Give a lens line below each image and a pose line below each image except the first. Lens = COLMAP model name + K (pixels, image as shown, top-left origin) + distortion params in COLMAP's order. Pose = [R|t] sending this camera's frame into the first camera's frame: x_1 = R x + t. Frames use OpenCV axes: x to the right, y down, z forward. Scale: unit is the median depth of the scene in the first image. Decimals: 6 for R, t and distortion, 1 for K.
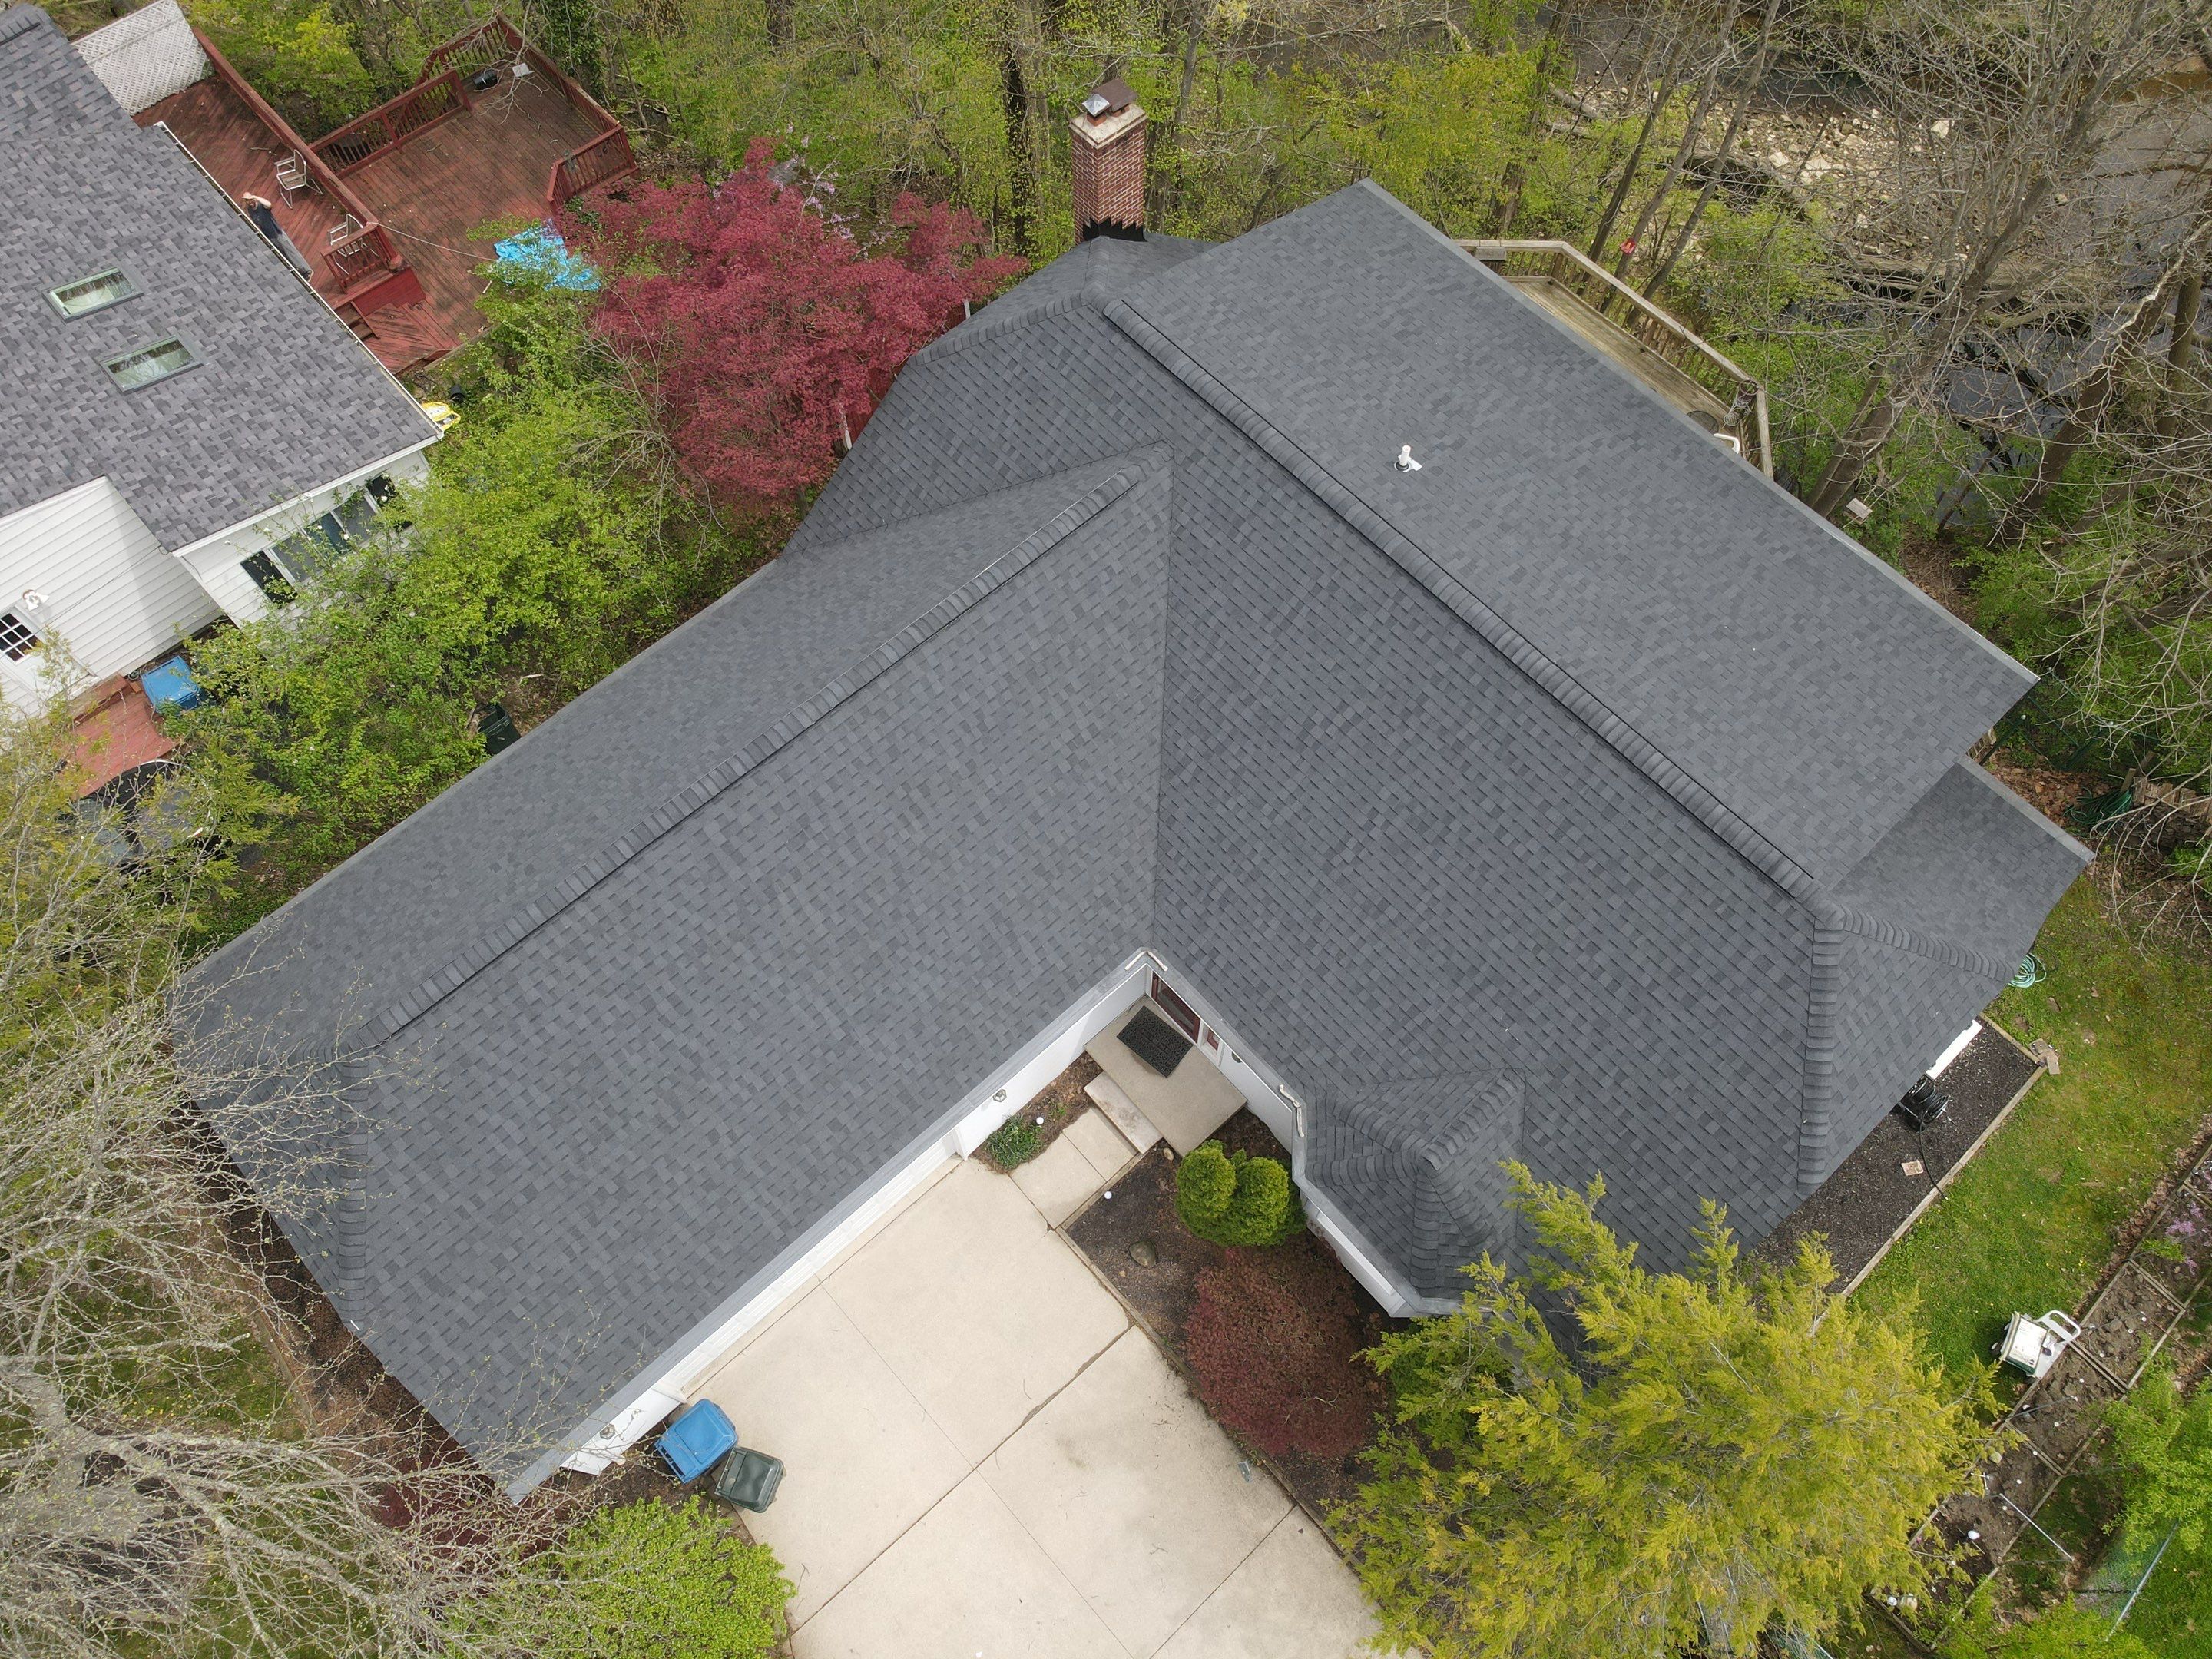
lens RADIAL K [[1608.4, 0, 1110.1], [0, 1608.4, 824.1], [0, 0, 1]] dist [0.000363, -0.000613]
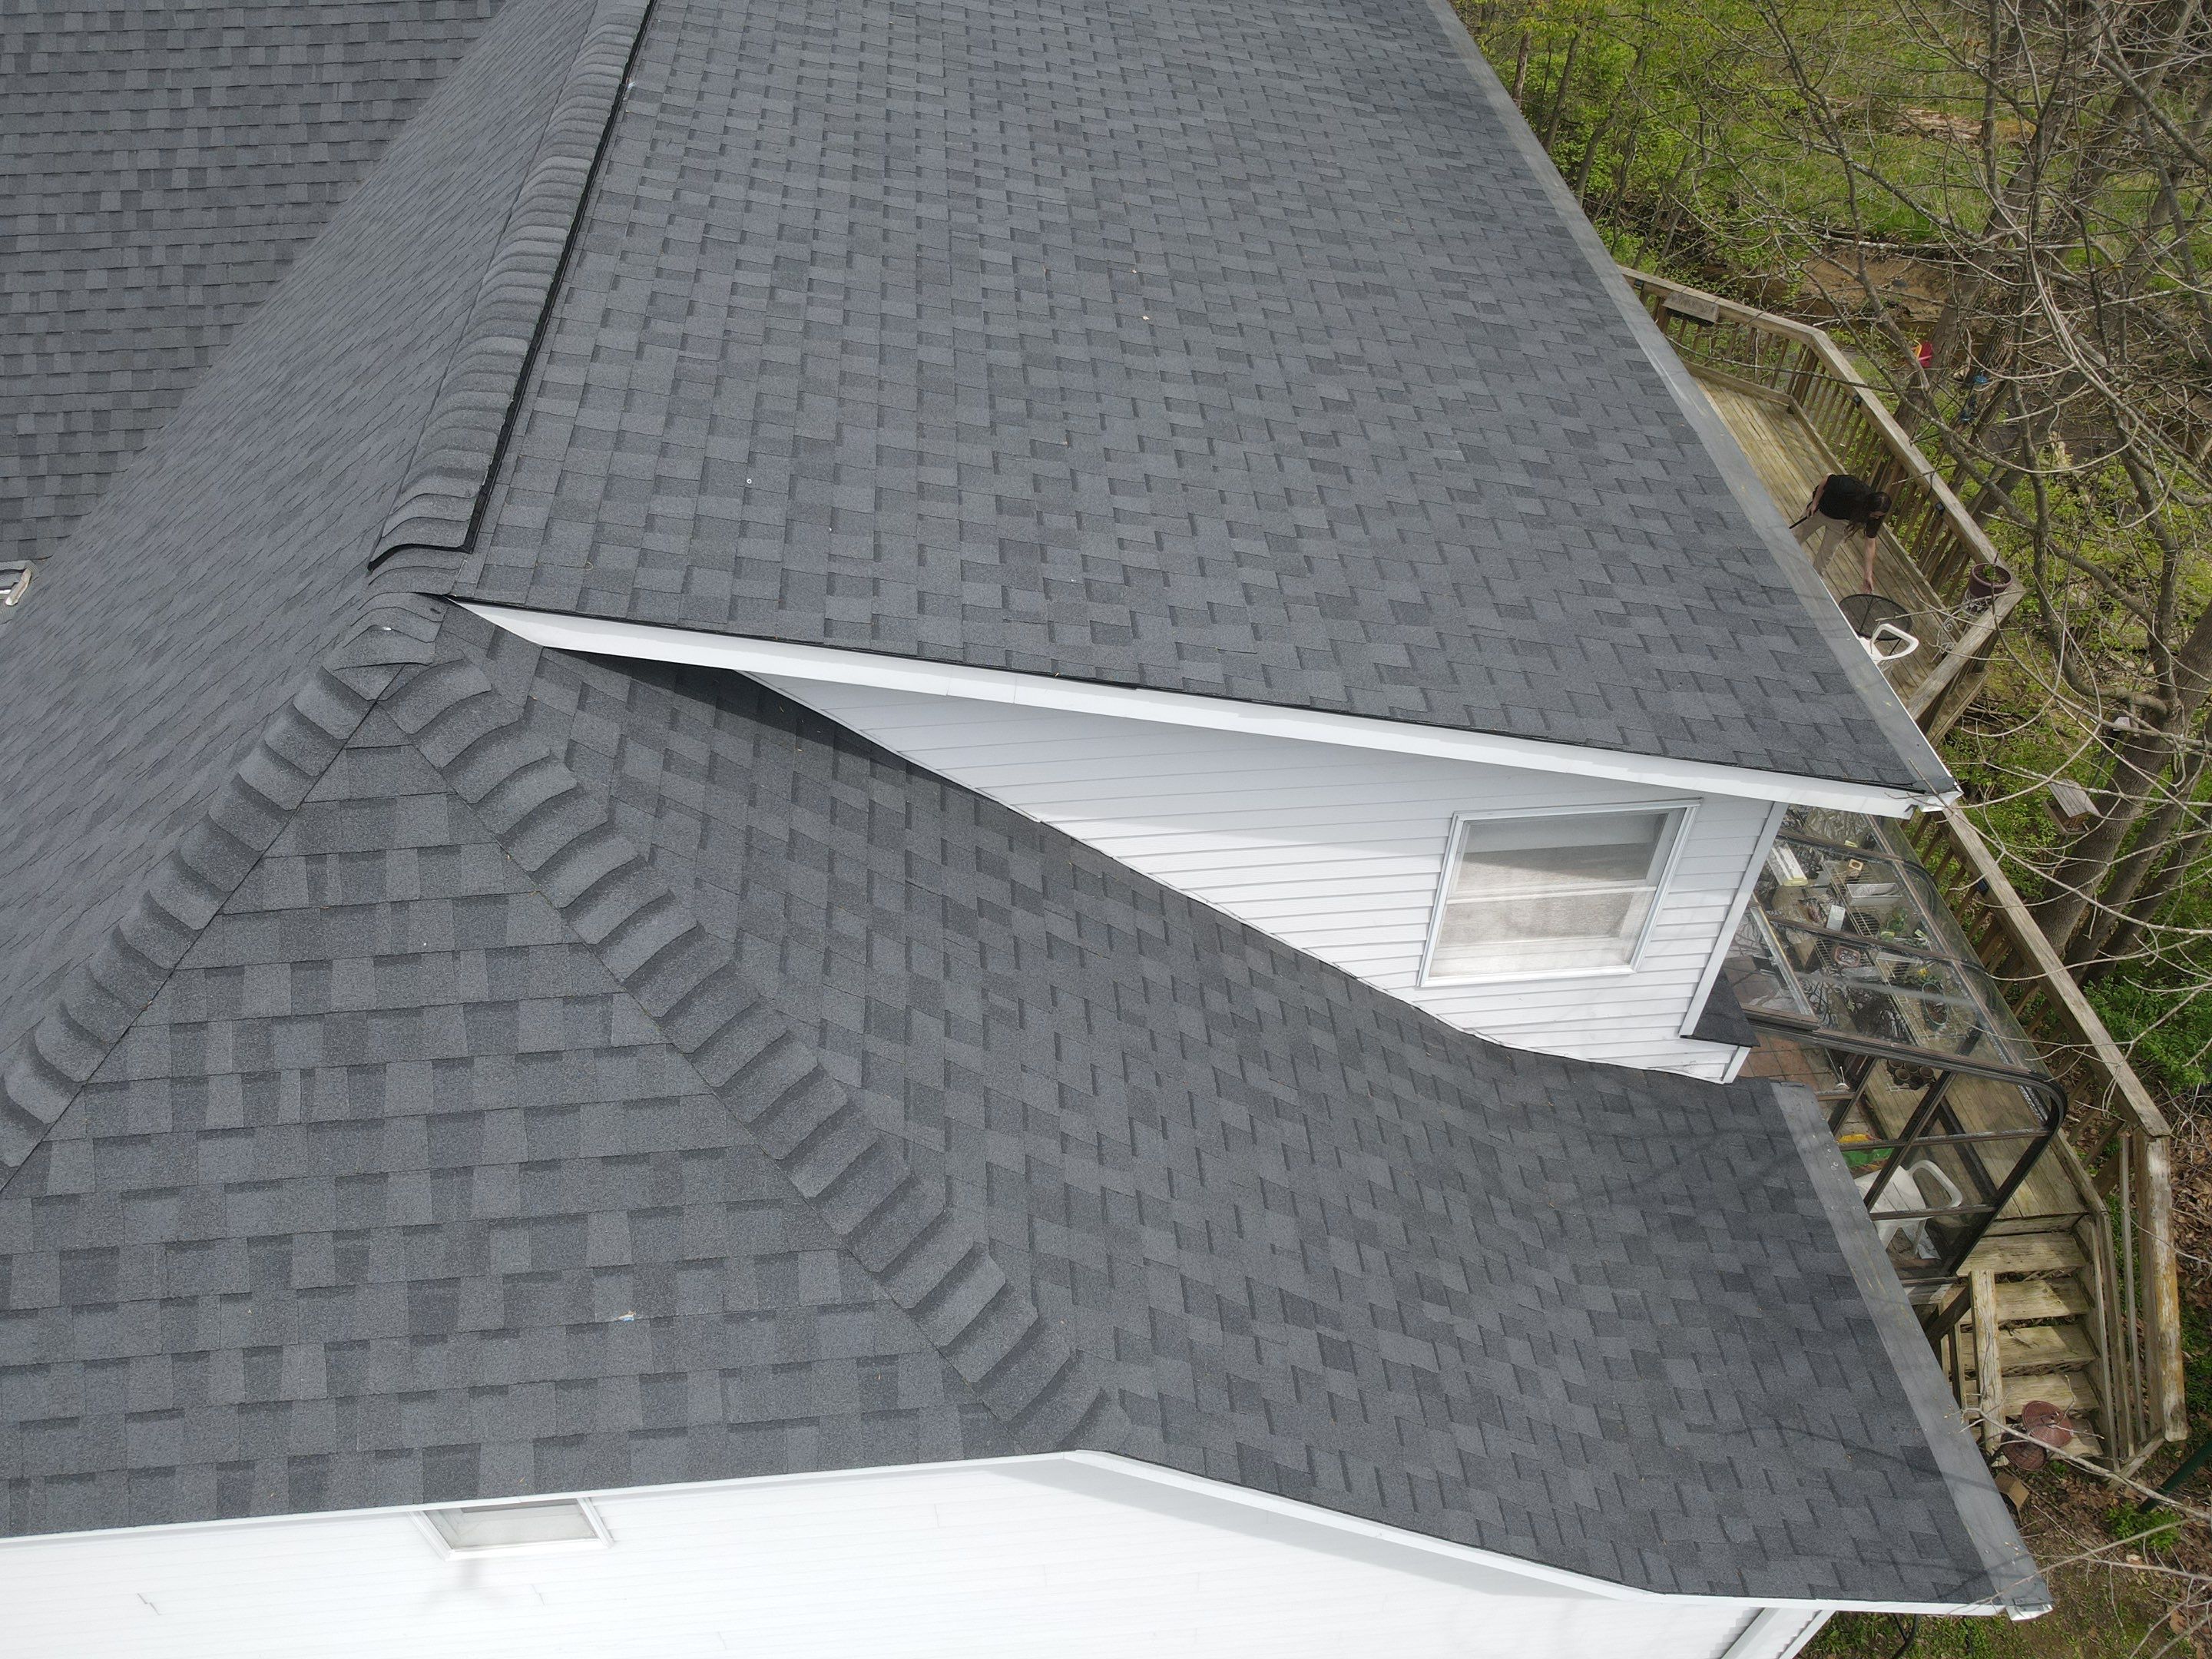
lens RADIAL K [[1608.4, 0, 1110.1], [0, 1608.4, 824.1], [0, 0, 1]] dist [0.000363, -0.000613]
pose [[0.794914, 0.435907, -0.422016, 0.566916], [-0.548509, 0.813618, -0.192778, 0.055955], [0.259326, 0.384721, 0.885855, 0.681851]]
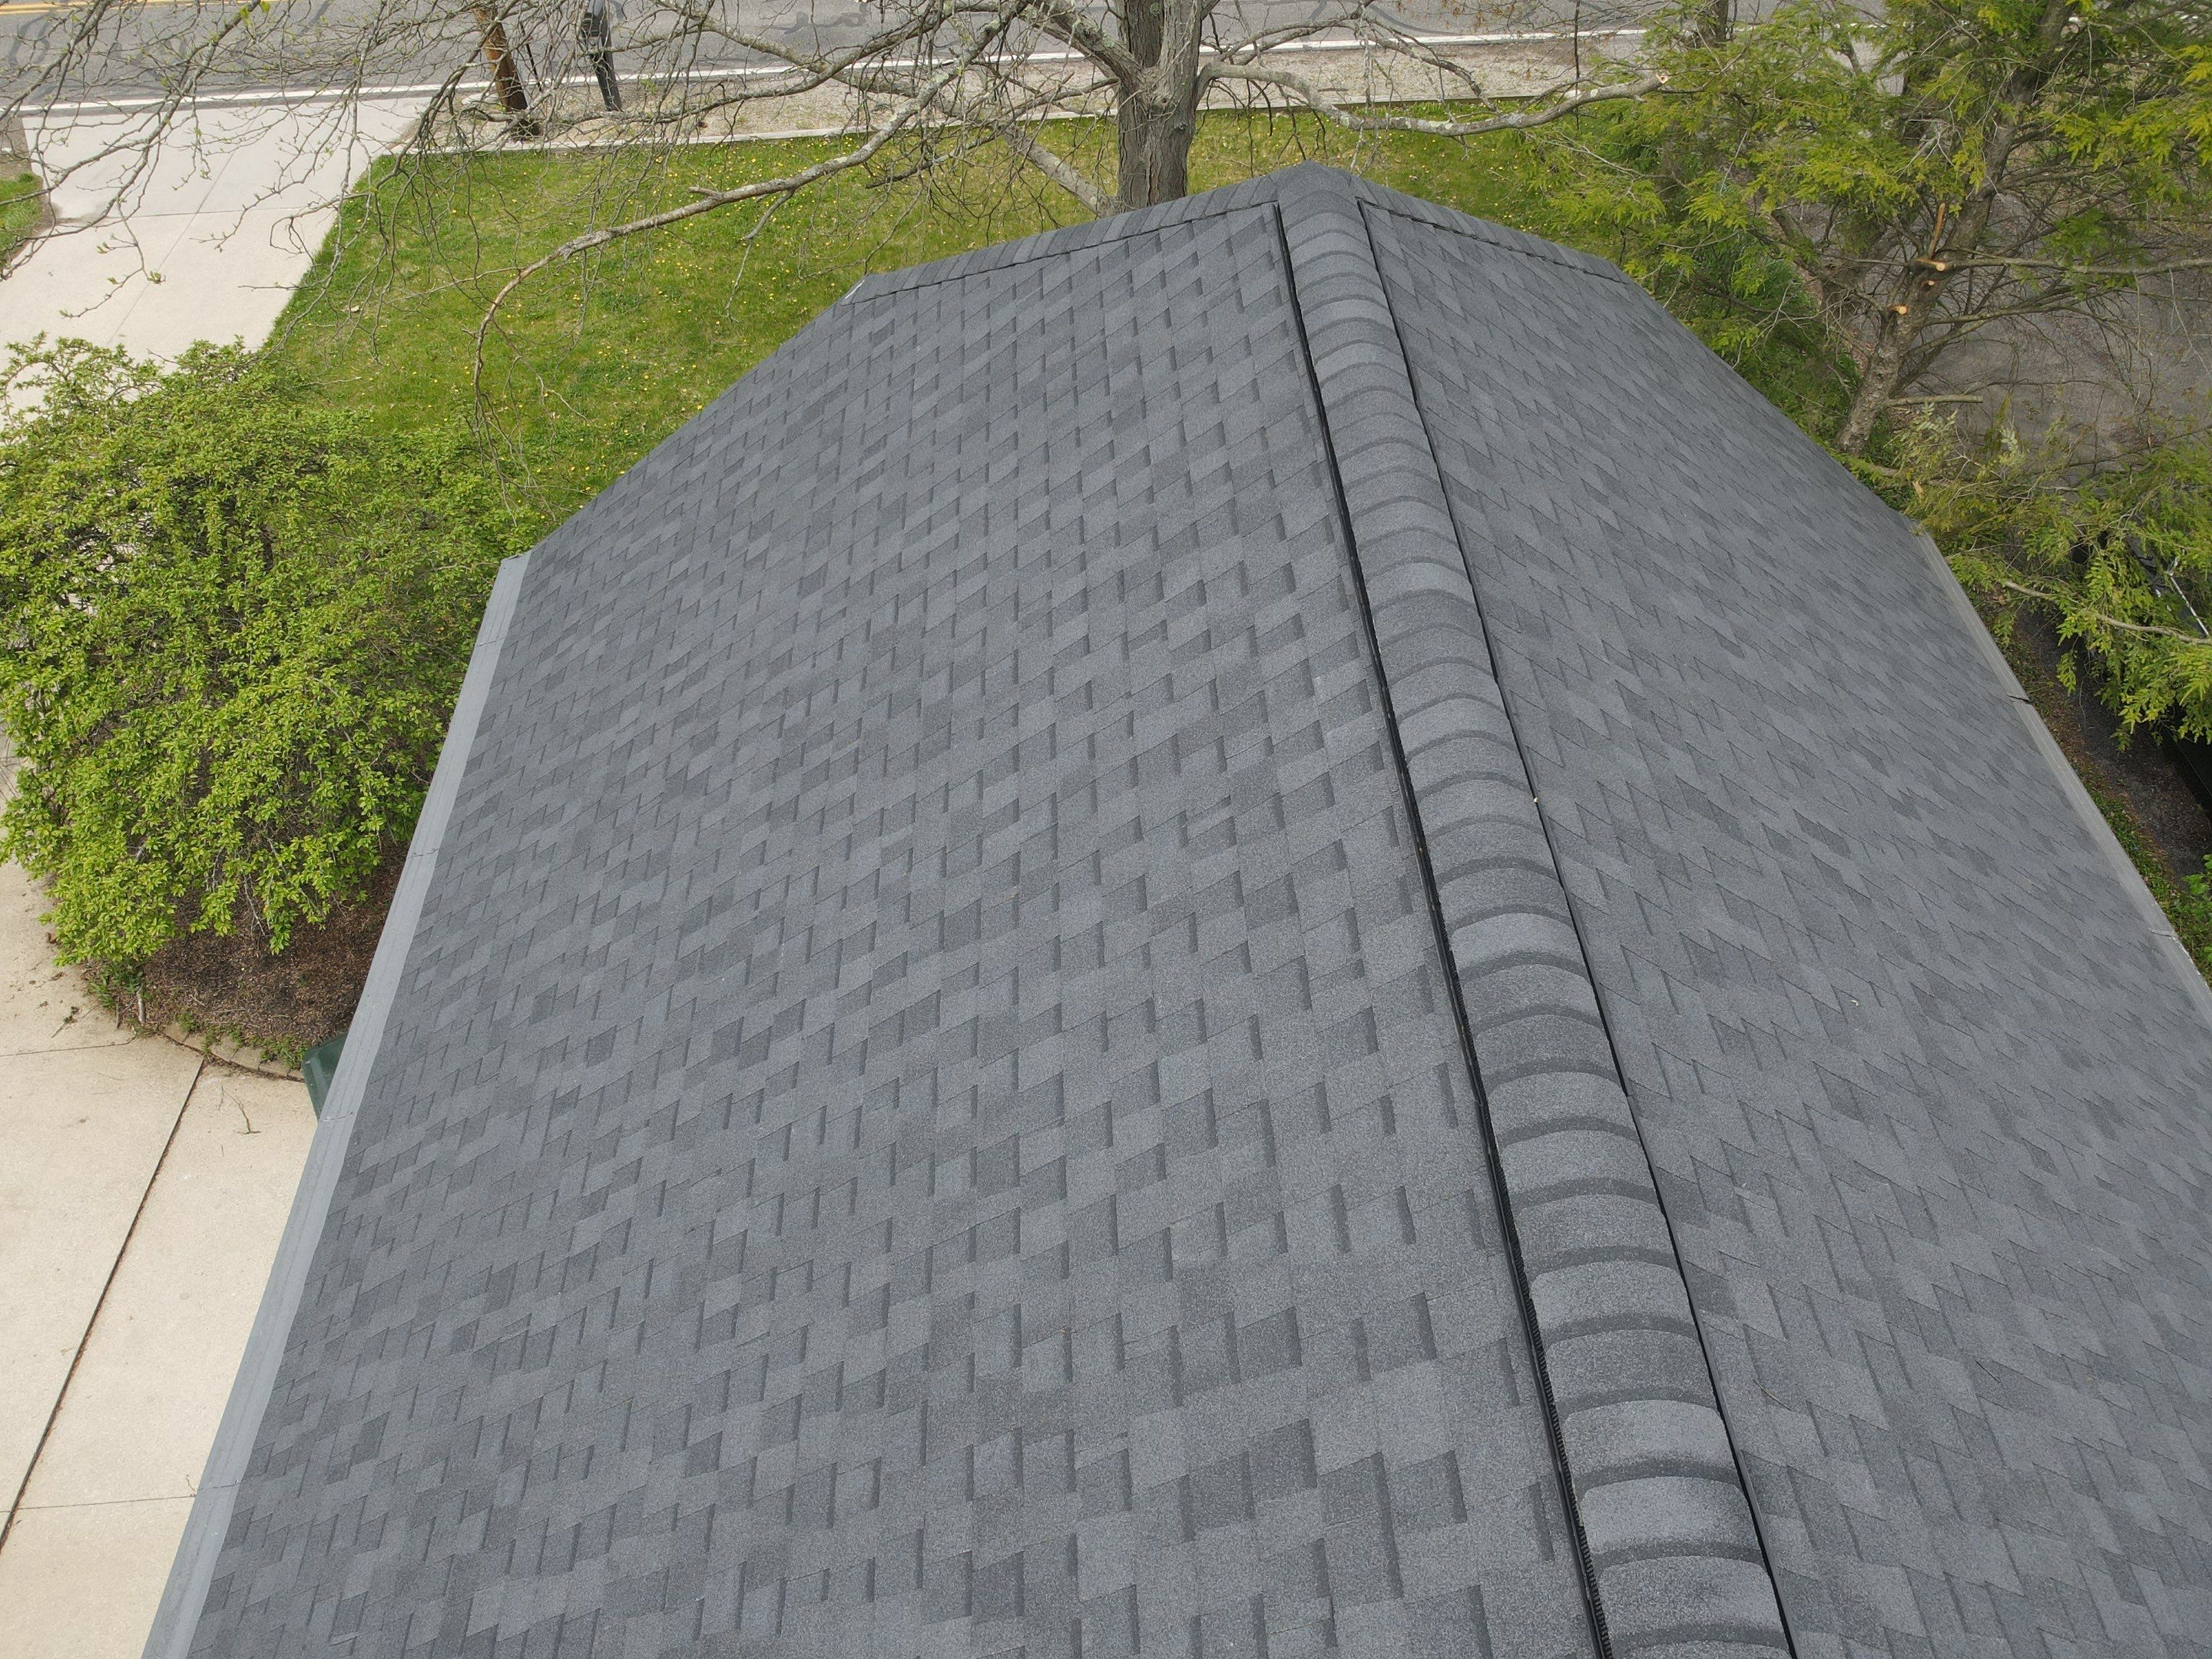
lens RADIAL K [[1608.4, 0, 1110.1], [0, 1608.4, 824.1], [0, 0, 1]] dist [0.000363, -0.000613]
pose [[-0.639430, 0.573070, -0.512562, -0.163600], [-0.691841, -0.138057, 0.708729, -0.075079], [0.335388, 0.807794, 0.484751, 0.787895]]
